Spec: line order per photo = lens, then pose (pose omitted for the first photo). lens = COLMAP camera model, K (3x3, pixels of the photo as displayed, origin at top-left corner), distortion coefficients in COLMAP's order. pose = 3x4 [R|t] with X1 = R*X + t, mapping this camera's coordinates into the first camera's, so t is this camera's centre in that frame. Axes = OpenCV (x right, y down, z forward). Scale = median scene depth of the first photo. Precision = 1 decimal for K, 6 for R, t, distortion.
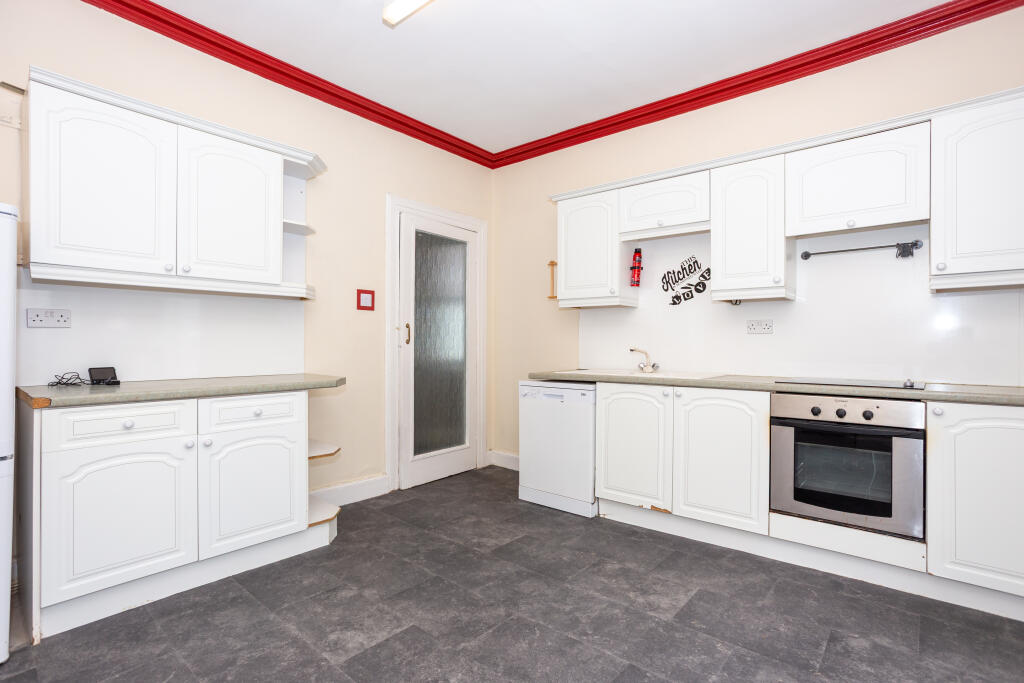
lens RADIAL K [[499.7, 0, 508.7], [0, 499.7, 337.8], [0, 0, 1]] dist [-0.039939, 0.015066]
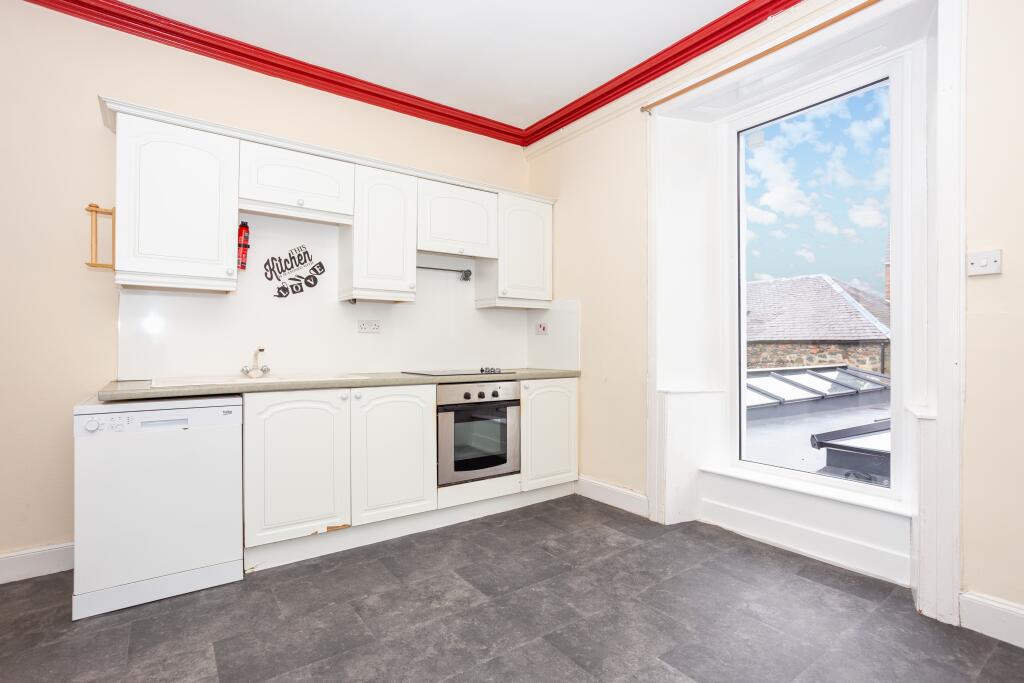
lens RADIAL K [[499.7, 0, 519.1], [0, 499.7, 338.6], [0, 0, 1]] dist [-0.039939, 0.015066]
pose [[0.217939, 0.011457, 0.975895, -0.596080], [-0.012469, 0.999882, -0.008954, 0.011554], [-0.975883, -0.010217, 0.218056, 0.586506]]
